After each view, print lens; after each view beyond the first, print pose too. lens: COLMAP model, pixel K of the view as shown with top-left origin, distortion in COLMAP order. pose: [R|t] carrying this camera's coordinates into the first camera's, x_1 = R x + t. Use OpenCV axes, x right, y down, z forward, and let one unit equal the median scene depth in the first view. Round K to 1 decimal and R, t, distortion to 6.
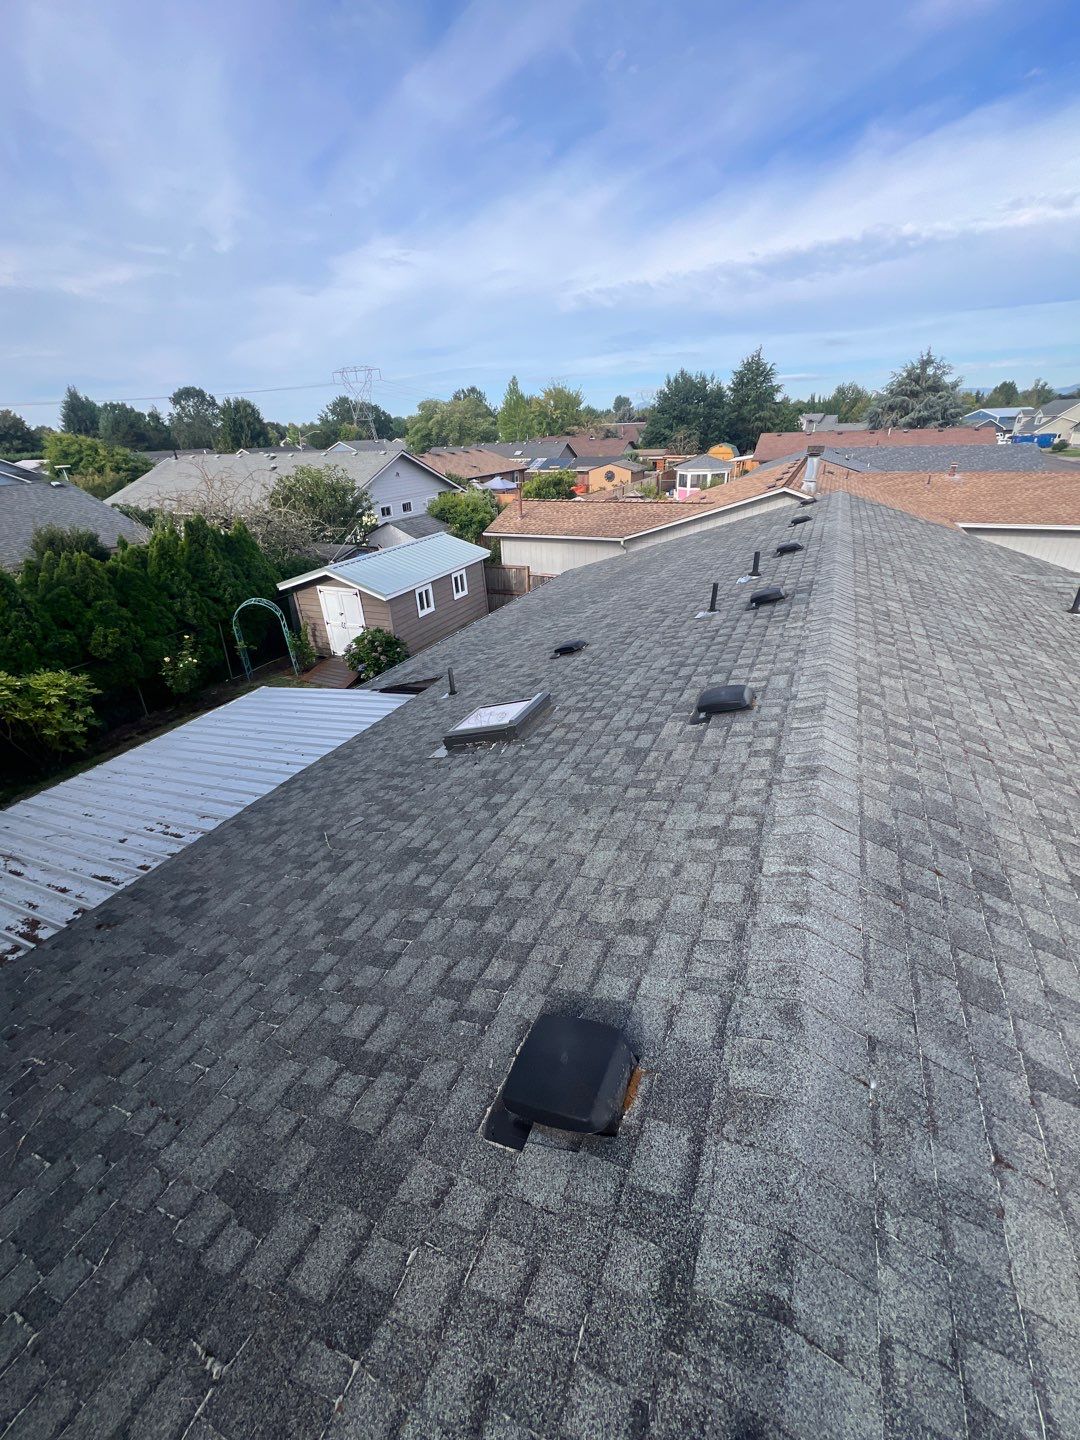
lens RADIAL K [[574.4, 0, 540.0], [0, 574.4, 720.0], [0, 0, 1]] dist [0.000072, 0.000124]
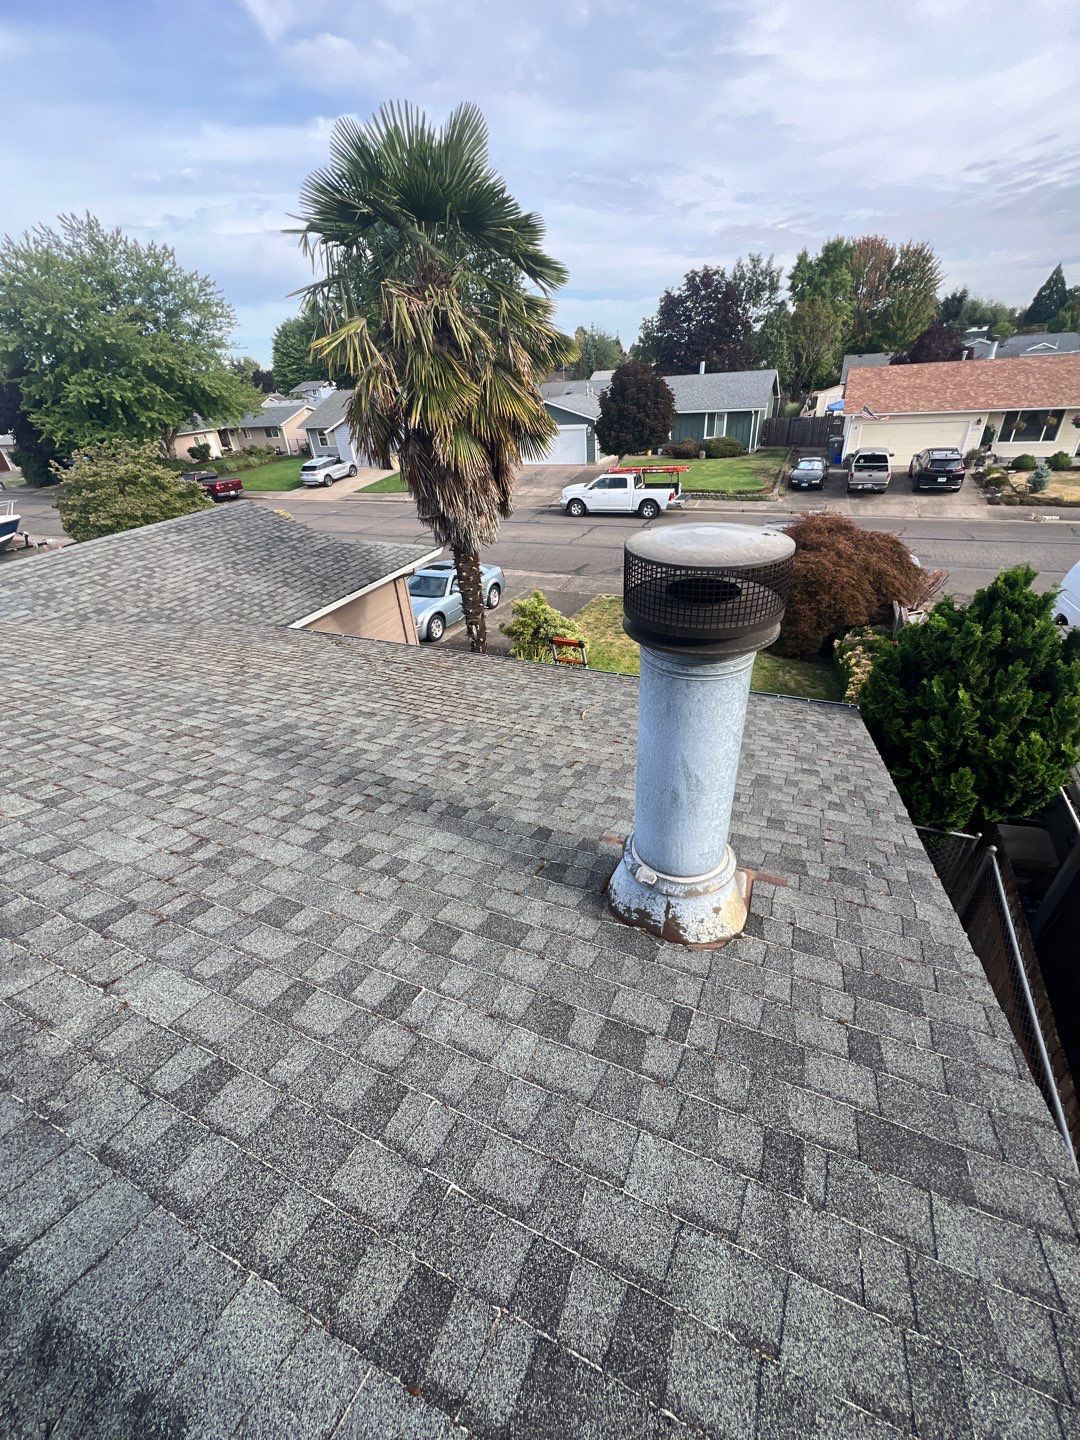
lens RADIAL K [[574.4, 0, 540.0], [0, 574.4, 720.0], [0, 0, 1]] dist [-0.000285, 0.000362]
pose [[-0.016354, -0.495643, 0.868372, 0.002177], [0.514041, 0.740756, 0.432484, 0.094309], [-0.857610, 0.453452, 0.242667, -0.108159]]
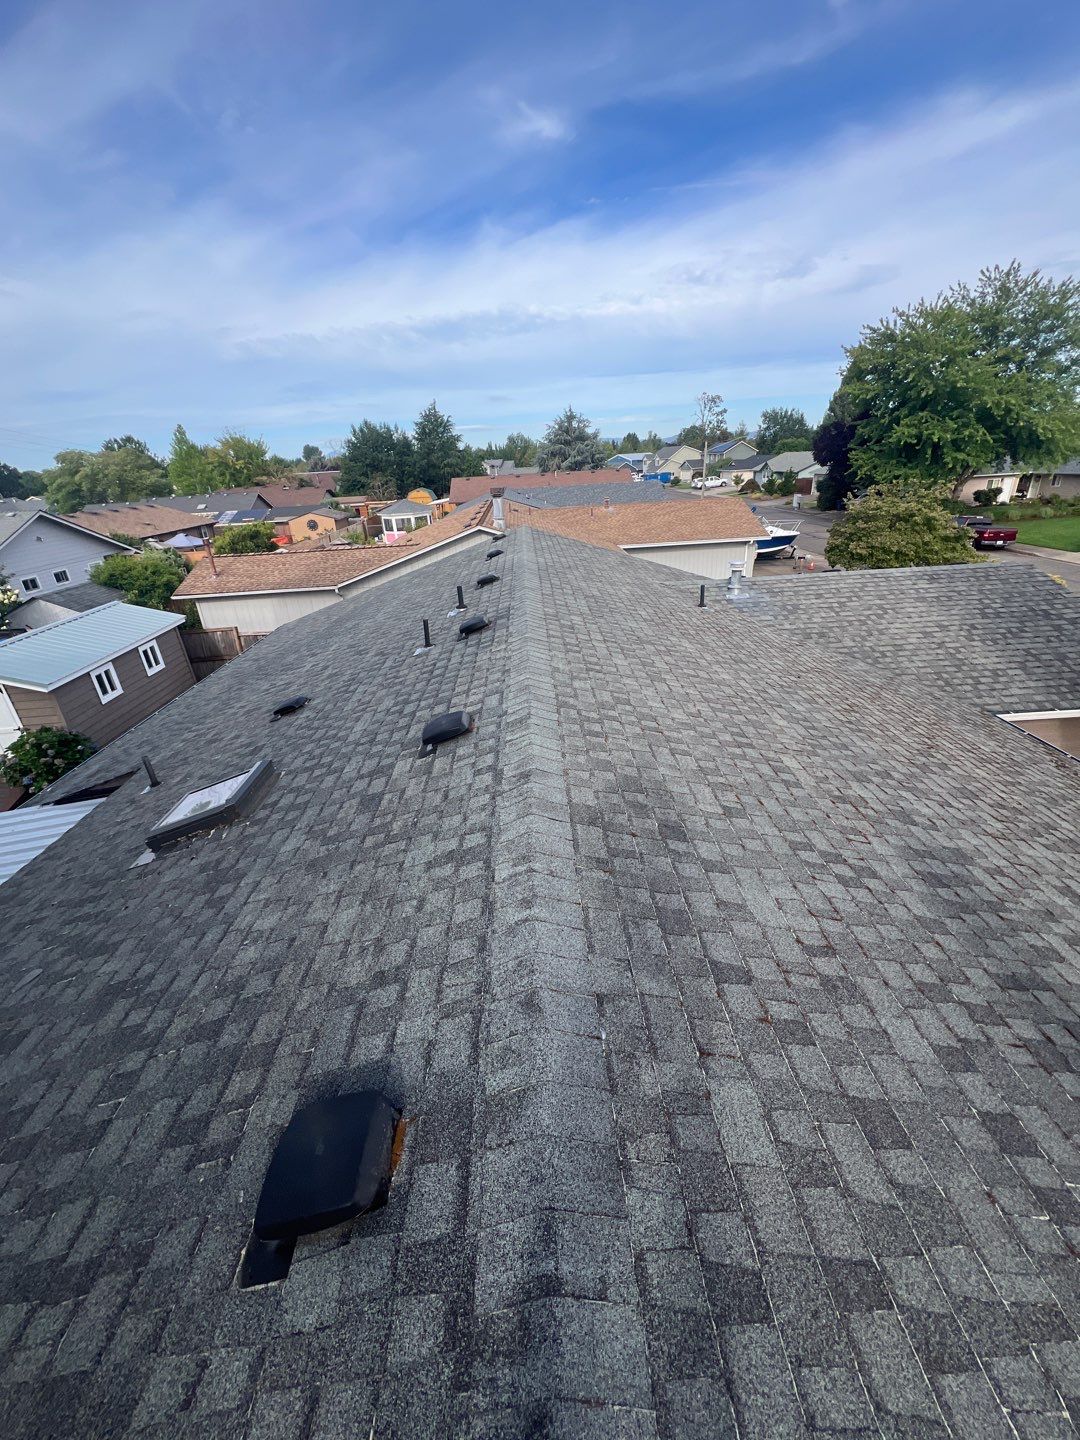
lens RADIAL K [[574.4, 0, 540.0], [0, 574.4, 720.0], [0, 0, 1]] dist [-0.000285, 0.000362]
pose [[0.891418, -0.199056, 0.407125, 0.043073], [0.225873, 0.973984, -0.018349, 0.006591], [-0.392880, 0.108315, 0.913188, -0.017936]]
